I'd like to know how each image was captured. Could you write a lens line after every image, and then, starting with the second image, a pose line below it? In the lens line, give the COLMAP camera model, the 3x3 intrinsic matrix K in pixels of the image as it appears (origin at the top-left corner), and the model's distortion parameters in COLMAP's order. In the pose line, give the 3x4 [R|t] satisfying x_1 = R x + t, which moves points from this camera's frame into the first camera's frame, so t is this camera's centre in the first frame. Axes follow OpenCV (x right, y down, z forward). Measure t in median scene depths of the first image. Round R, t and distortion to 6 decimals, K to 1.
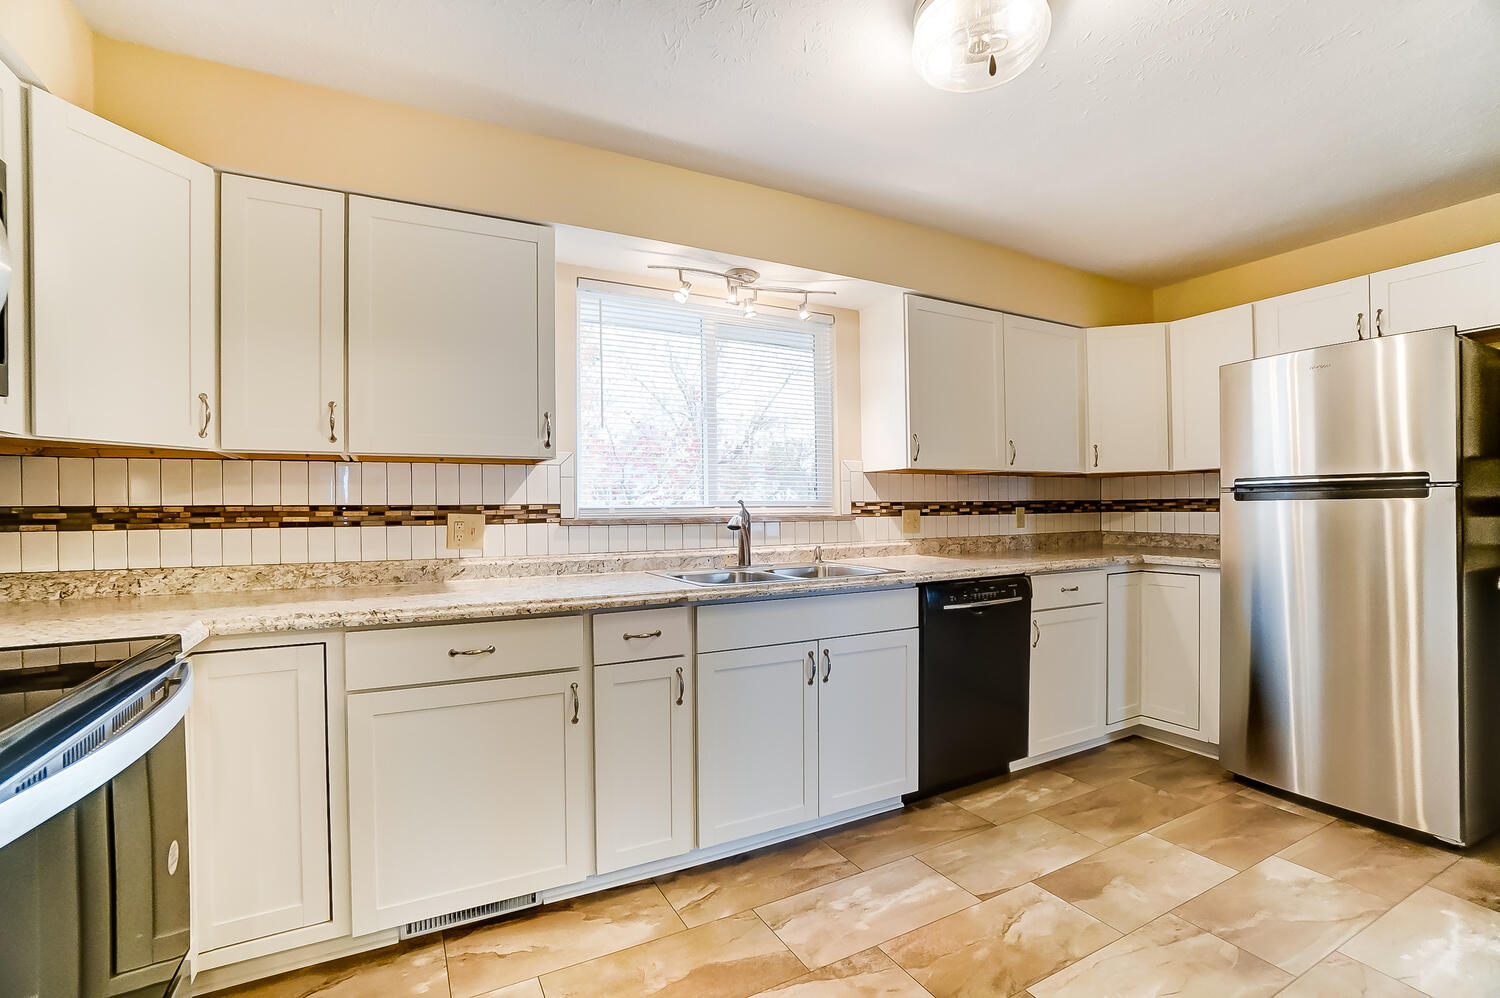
lens RADIAL K [[650.9, 0, 750.0], [0, 650.9, 499.0], [0, 0, 1]] dist [-0.001144, -0.000330]
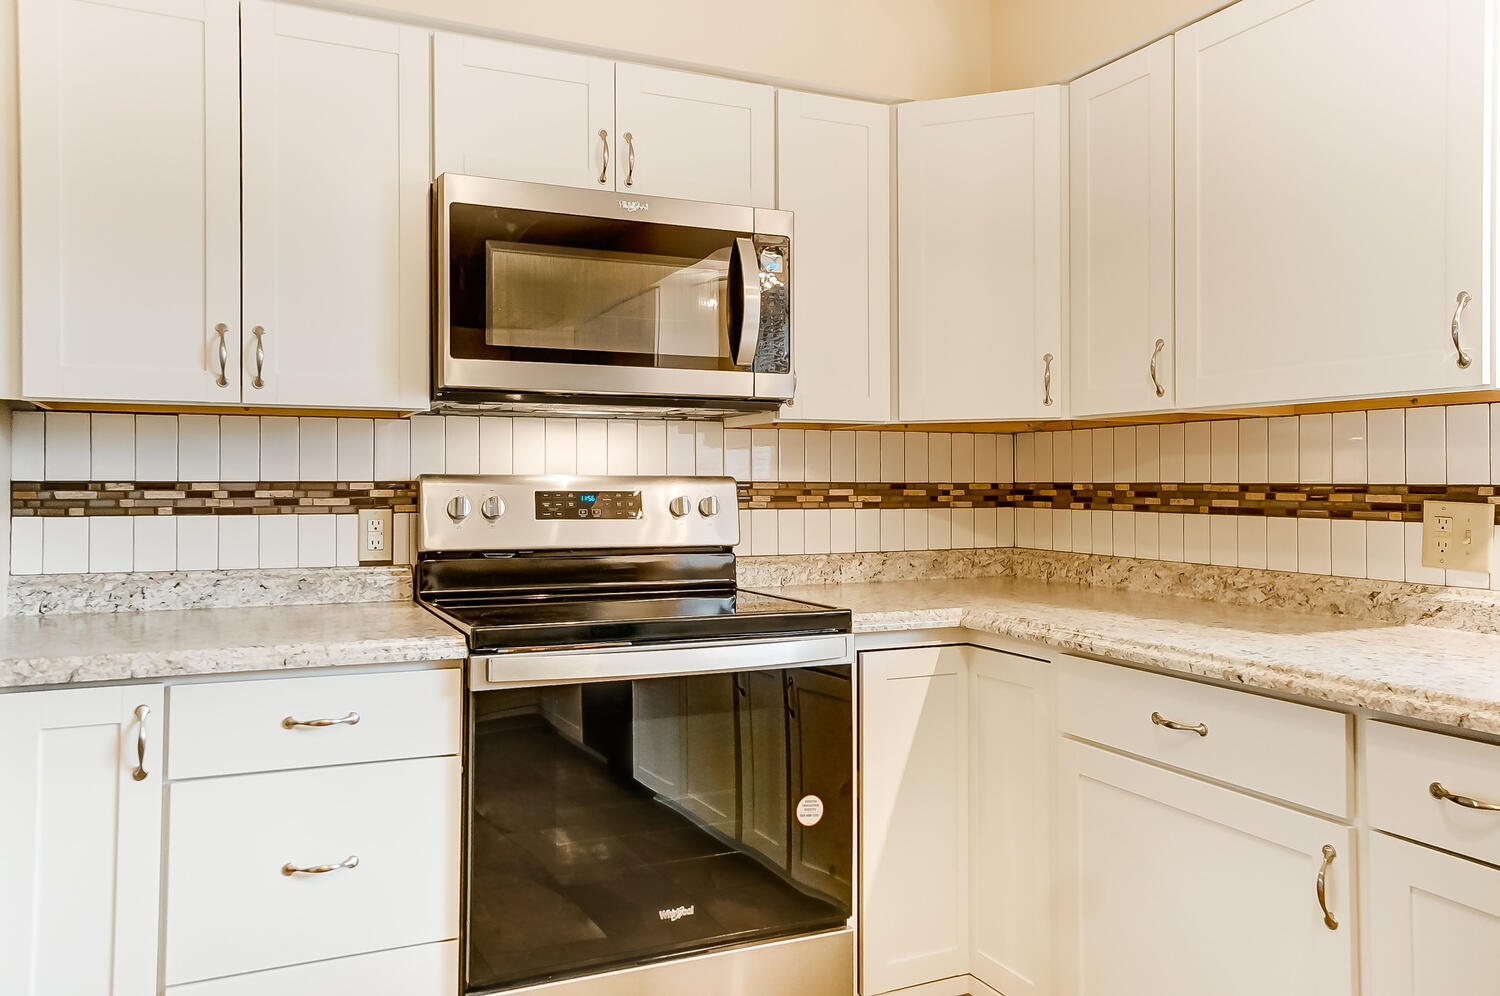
lens RADIAL K [[1212.0, 0, 750.0], [0, 1212.0, 498.0], [0, 0, 1]] dist [0.008017, 0.004461]
pose [[-0.057089, 0.025057, -0.998055, 0.643410], [0.014720, 0.999597, 0.024254, -0.013913], [0.998261, -0.013306, -0.057435, 0.567319]]
